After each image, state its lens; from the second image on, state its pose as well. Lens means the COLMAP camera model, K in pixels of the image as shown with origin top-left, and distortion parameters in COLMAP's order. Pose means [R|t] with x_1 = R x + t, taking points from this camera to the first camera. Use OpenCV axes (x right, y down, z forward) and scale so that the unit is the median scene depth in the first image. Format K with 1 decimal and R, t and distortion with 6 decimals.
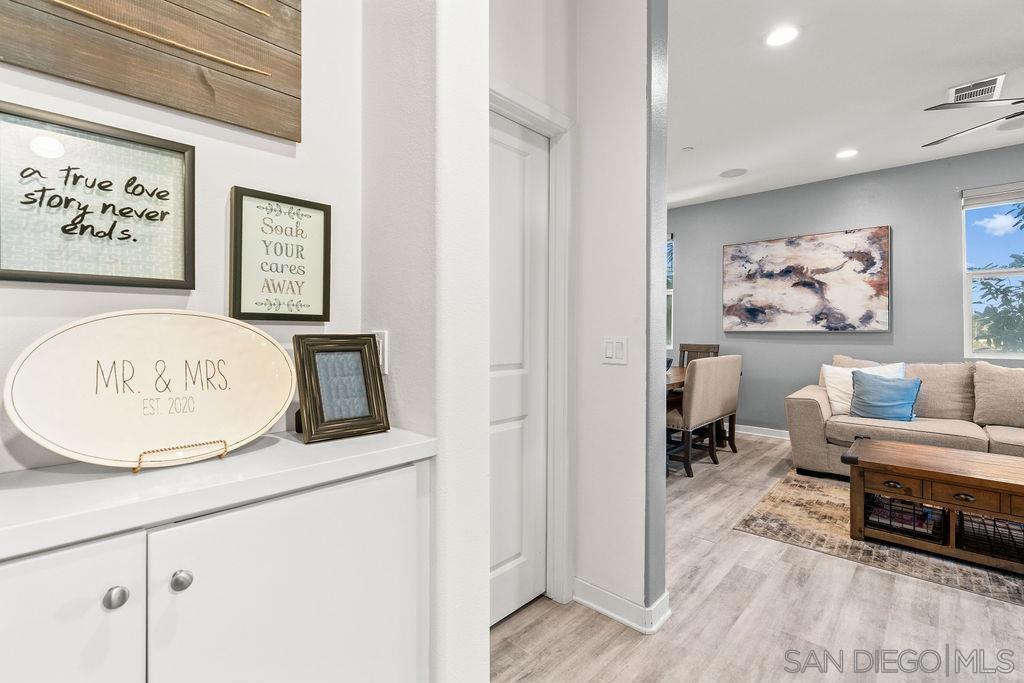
lens RADIAL K [[470.7, 0, 511.3], [0, 470.7, 336.5], [0, 0, 1]] dist [-0.000250, 0.001335]
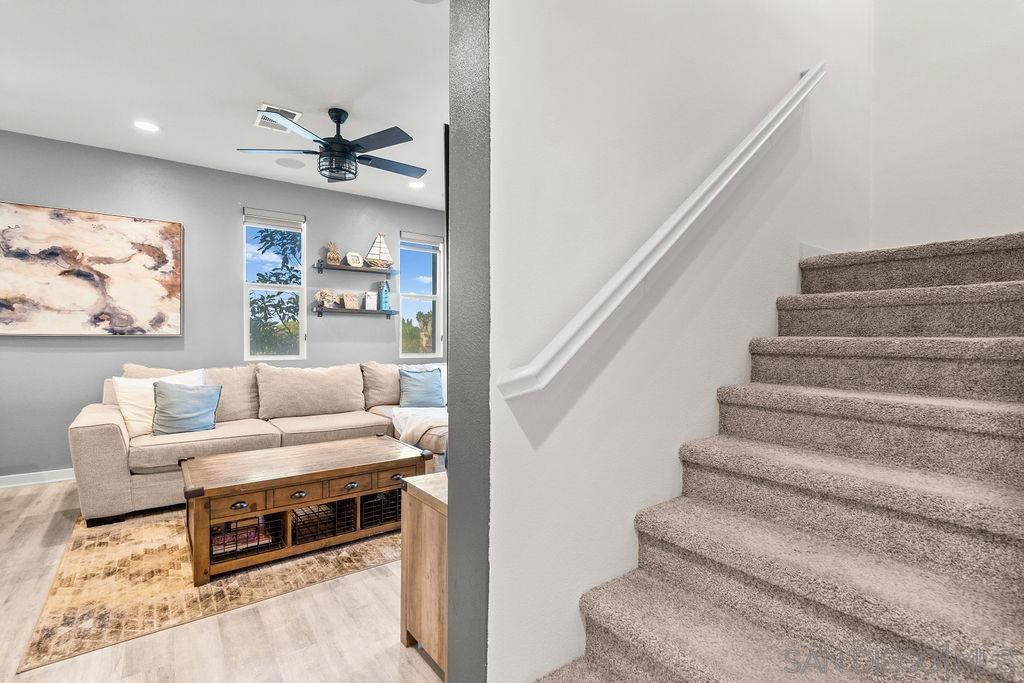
lens RADIAL K [[470.7, 0, 505.7], [0, 470.7, 339.8], [0, 0, 1]] dist [-0.000250, 0.001335]
pose [[0.205081, -0.003246, 0.978740, 0.016832], [0.003484, 0.999991, 0.002586, -0.004469], [-0.978739, 0.002879, 0.205090, 0.208211]]
